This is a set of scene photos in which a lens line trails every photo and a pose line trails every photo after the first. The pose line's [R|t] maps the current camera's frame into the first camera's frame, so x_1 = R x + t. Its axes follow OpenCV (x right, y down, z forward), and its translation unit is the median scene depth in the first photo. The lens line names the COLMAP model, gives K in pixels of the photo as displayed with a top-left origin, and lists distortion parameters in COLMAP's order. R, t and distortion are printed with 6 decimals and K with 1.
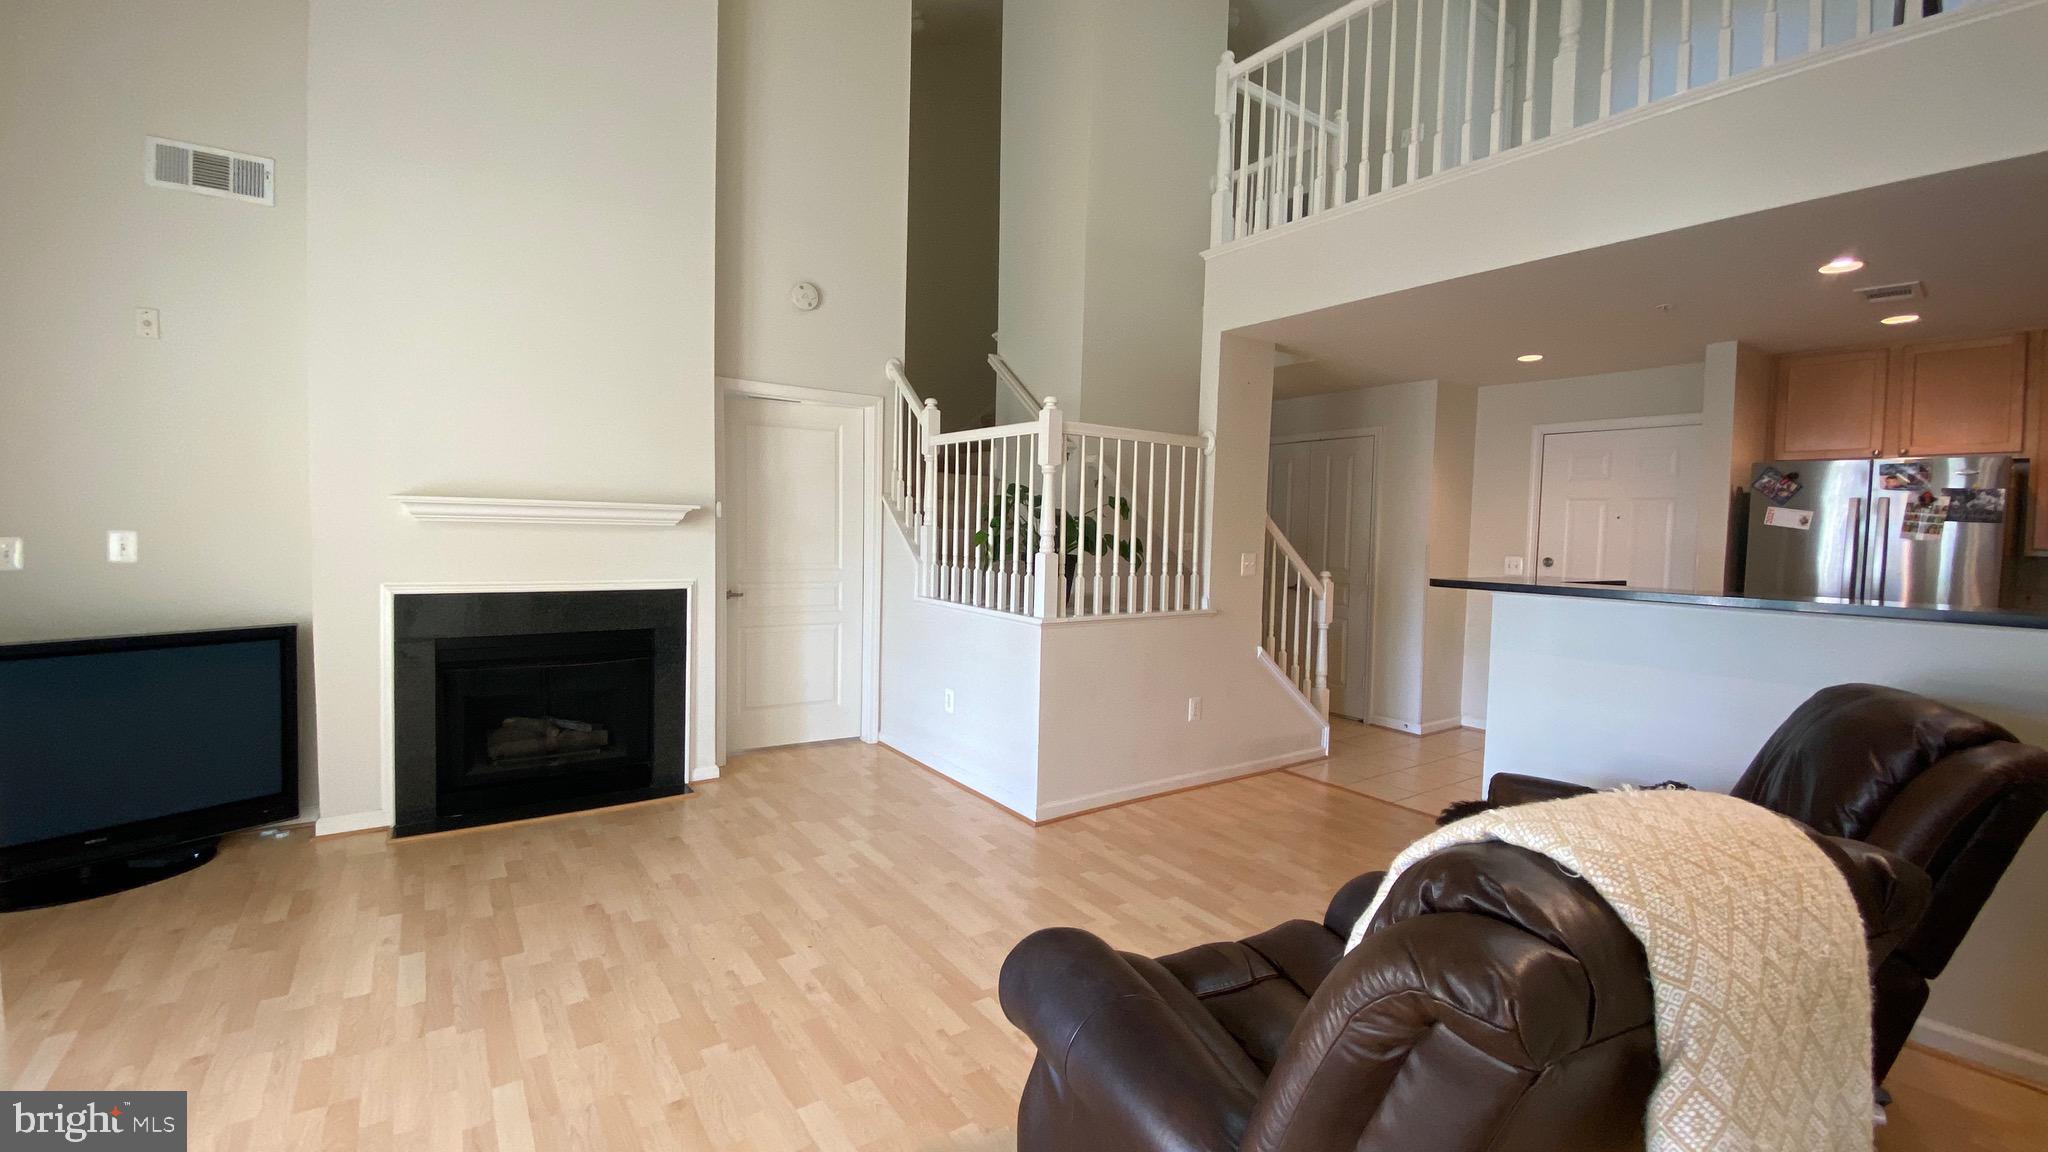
lens RADIAL K [[833.6, 0, 1017.7], [0, 833.6, 561.2], [0, 0, 1]] dist [0.061091, -0.064479]
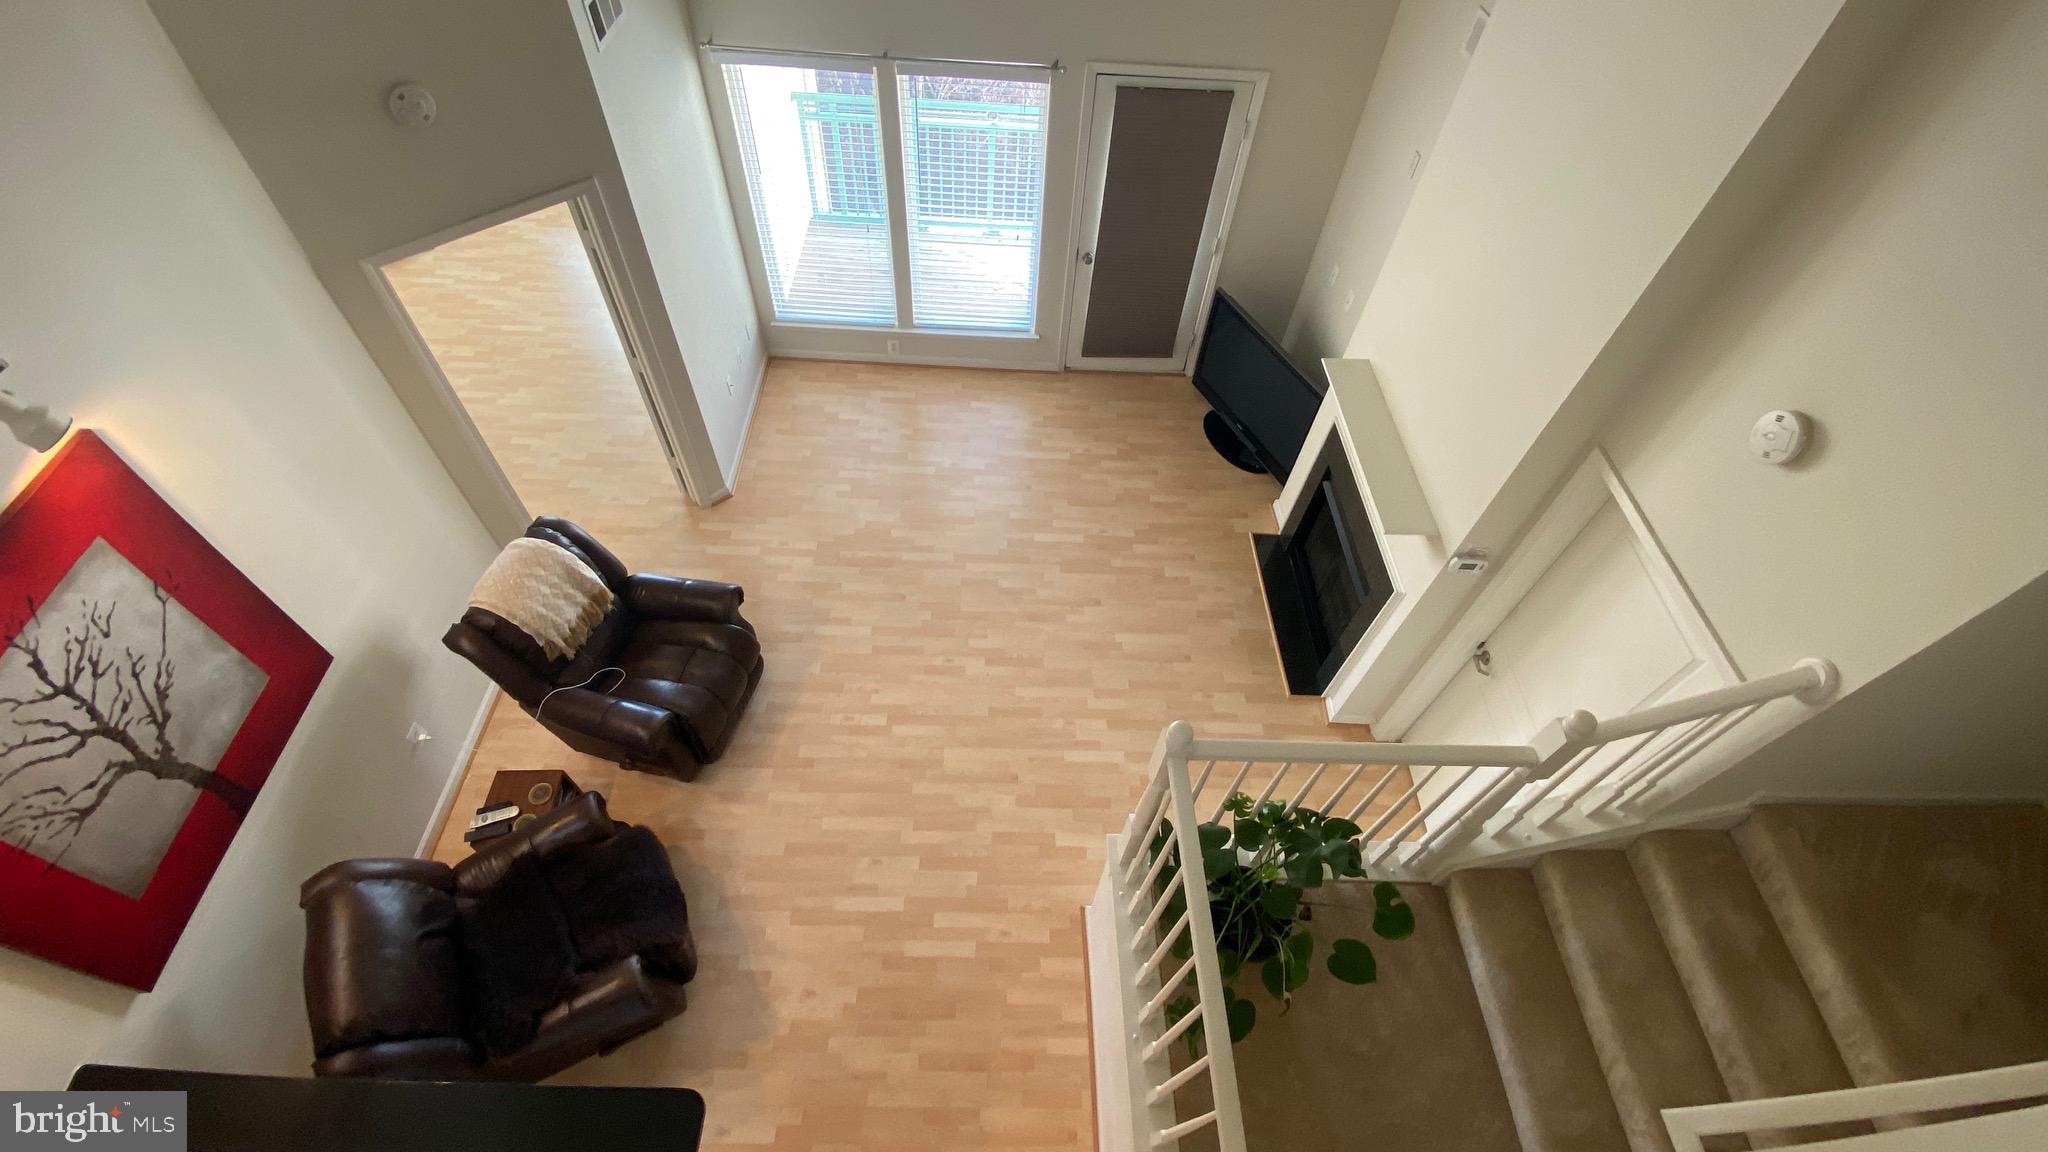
lens RADIAL K [[797.6, 0, 1026.1], [0, 797.6, 547.7], [0, 0, 1]] dist [-0.026341, -0.007435]
pose [[-0.568894, 0.594119, -0.568666, 0.380028], [-0.111808, 0.629170, 0.769184, -0.763529], [0.814775, 0.501166, -0.291504, 1.071892]]
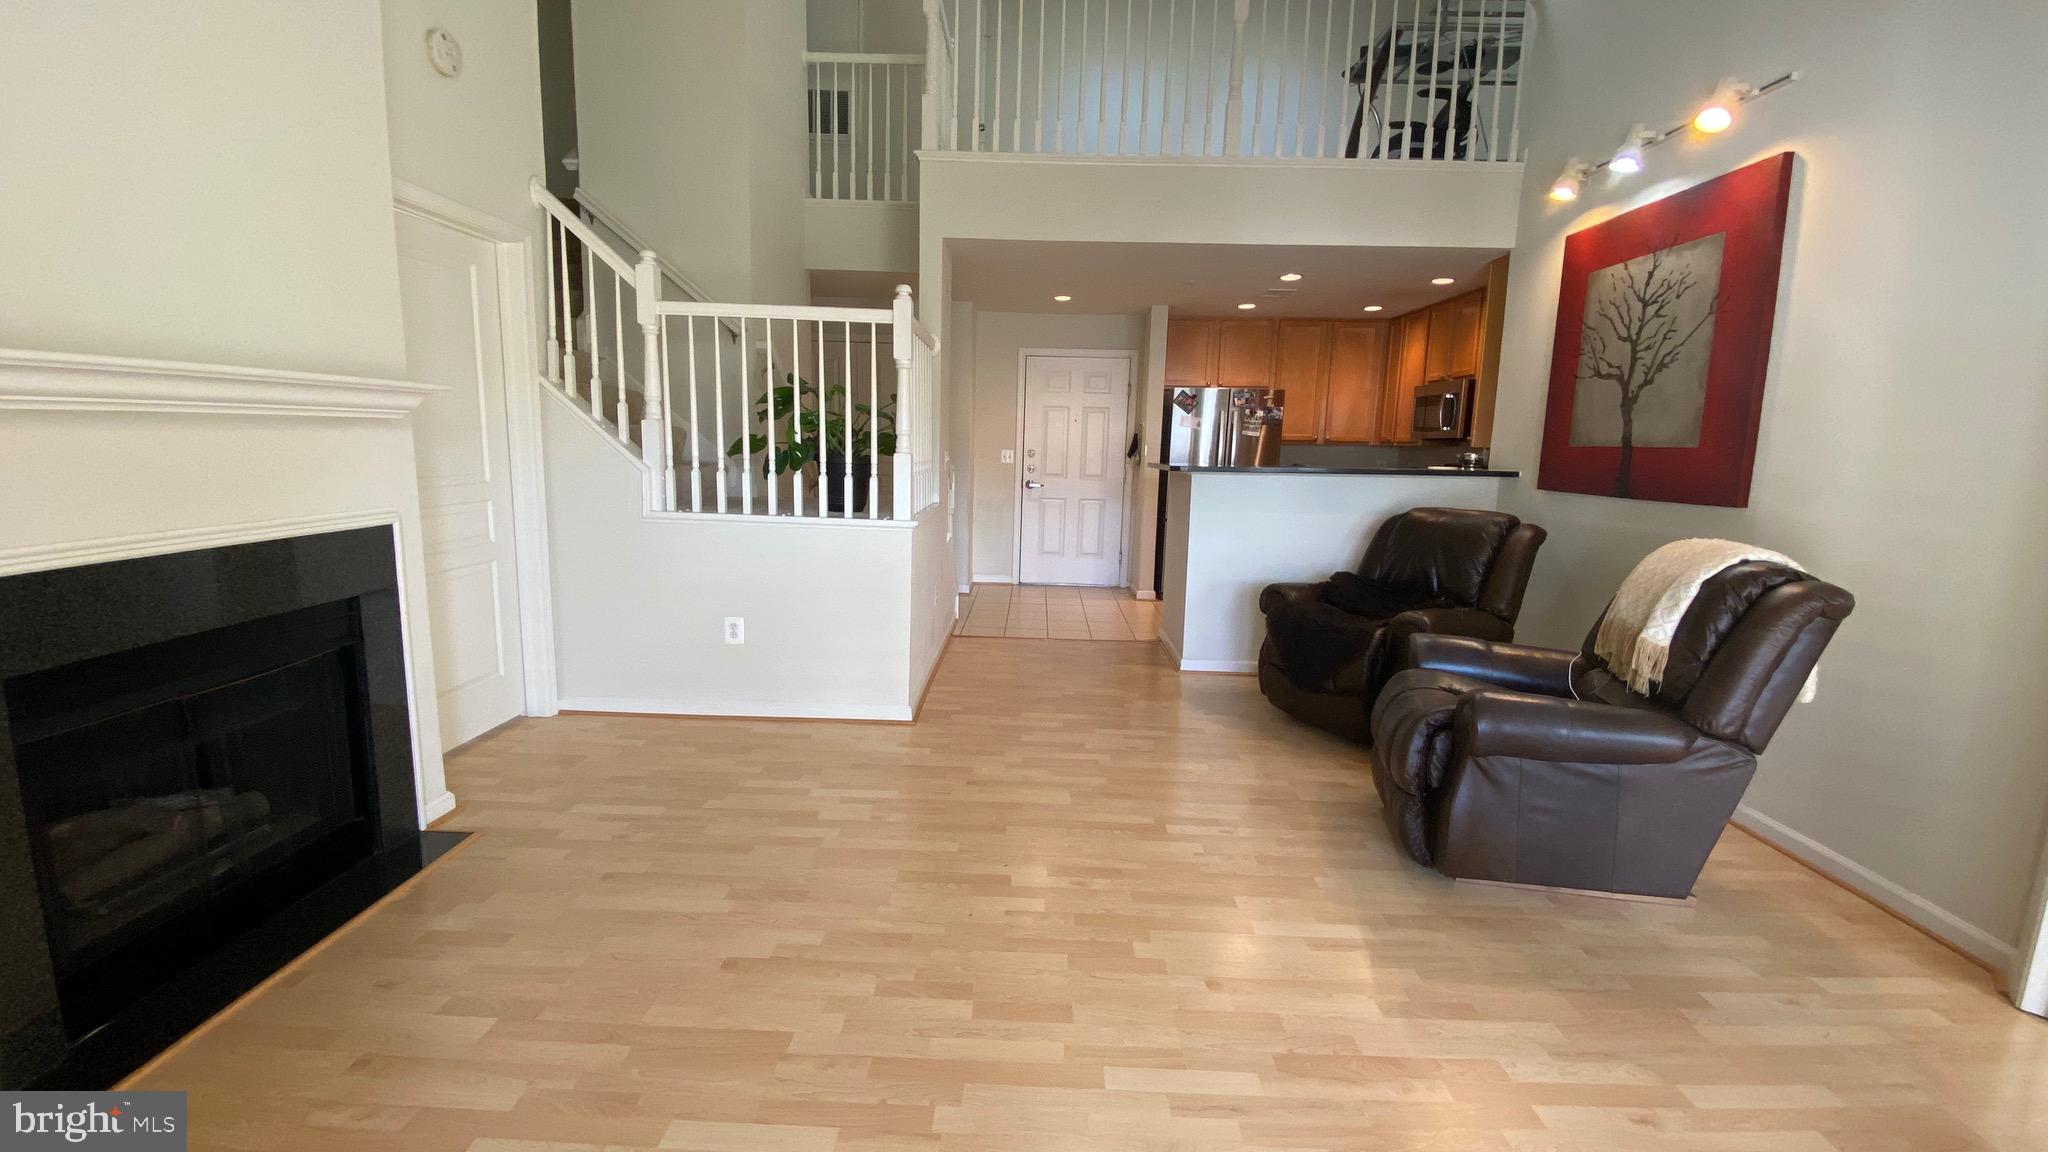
lens RADIAL K [[823.7, 0, 1019.0], [0, 823.7, 568.5], [0, 0, 1]] dist [0.062063, -0.061641]
pose [[0.595241, -0.131625, 0.792693, -0.716130], [0.022714, 0.988855, 0.147141, -0.016620], [-0.803226, -0.069579, 0.591597, 0.336517]]
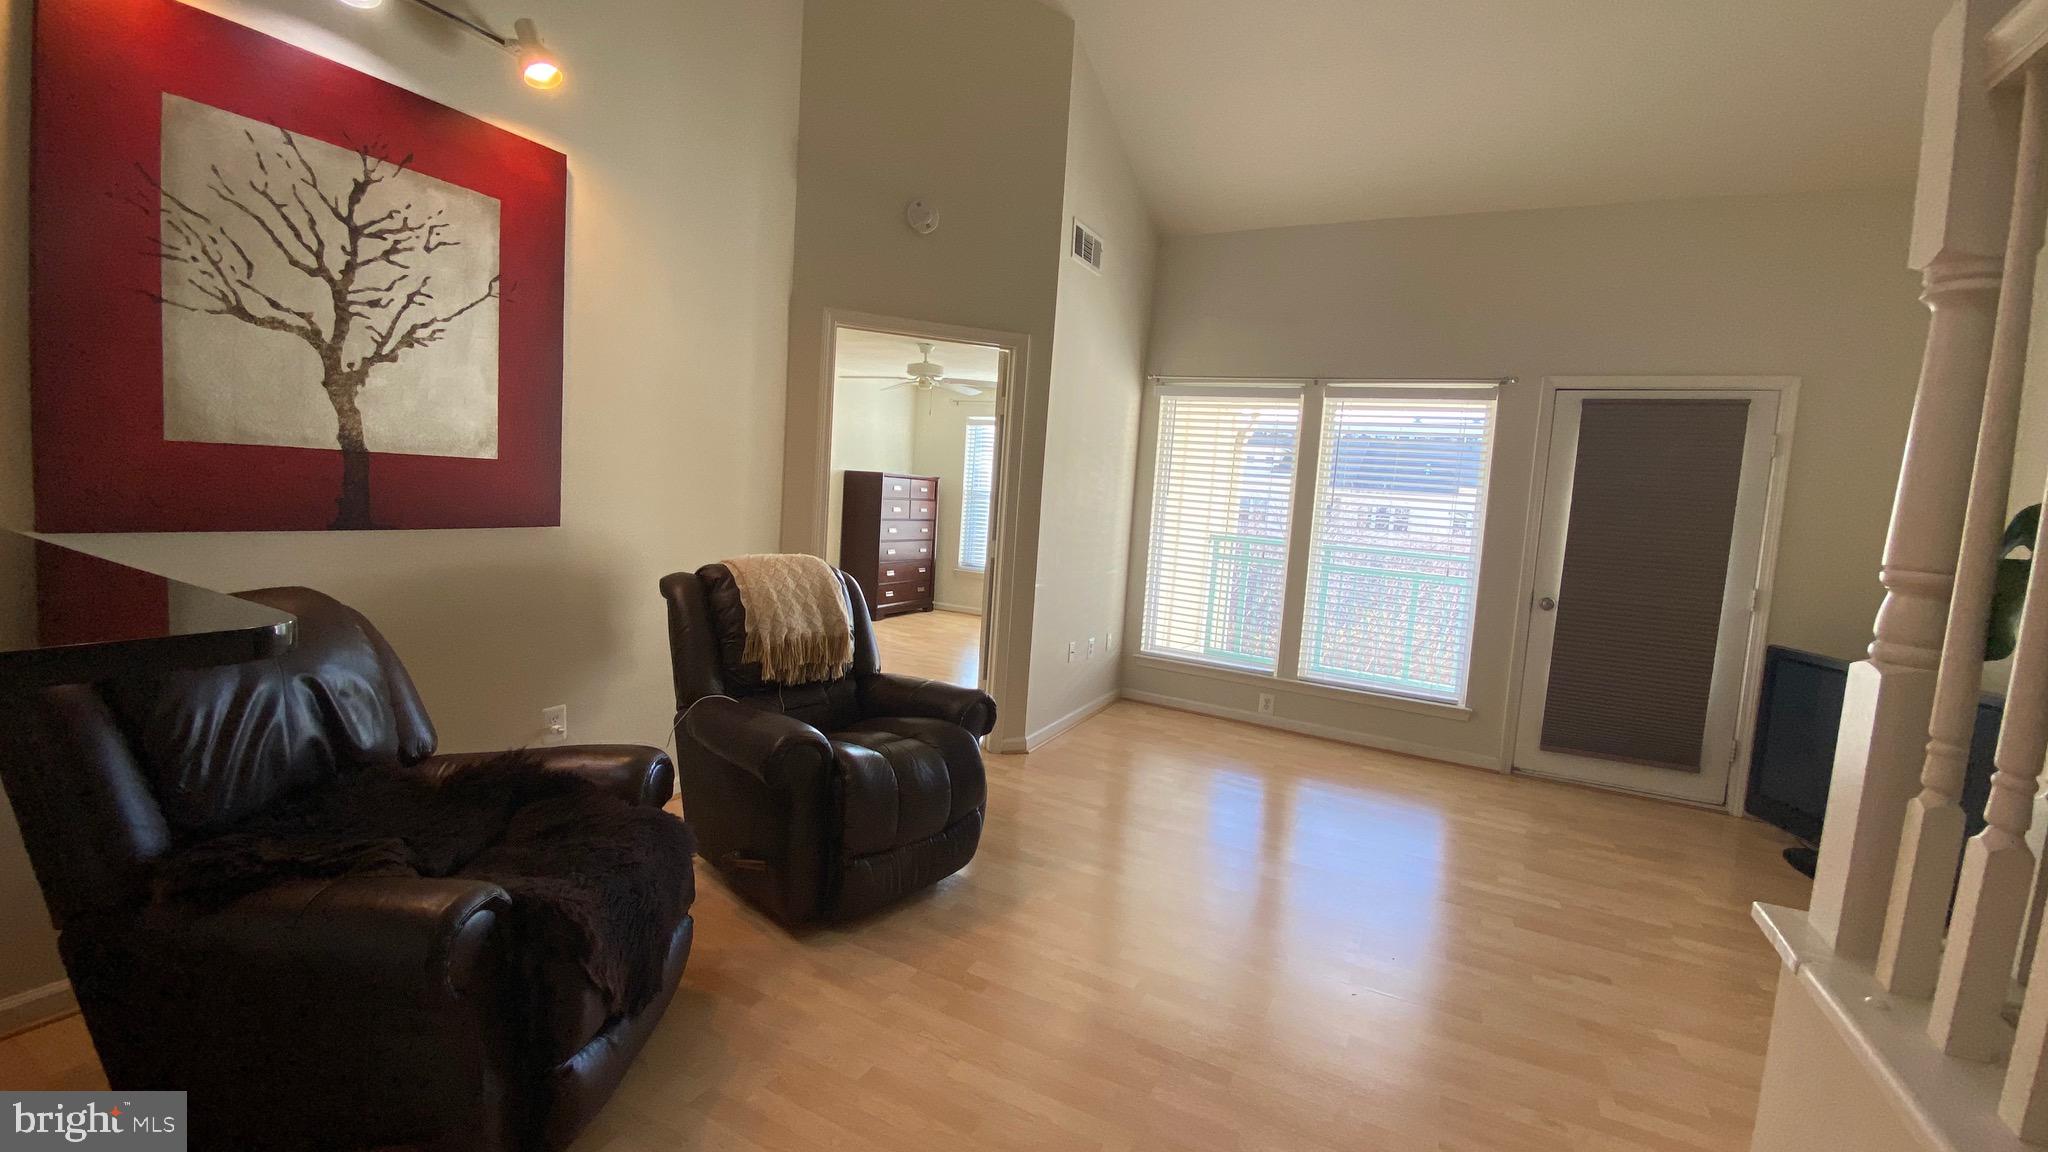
lens RADIAL K [[806.2, 0, 1024.0], [0, 806.2, 576.0], [0, 0, 1]] dist [0.001362, -0.017636]
pose [[-0.887666, -0.040177, -0.458731, 0.357617], [-0.109083, 0.986179, 0.124710, -0.035025], [0.447380, 0.160741, -0.879780, 1.145969]]
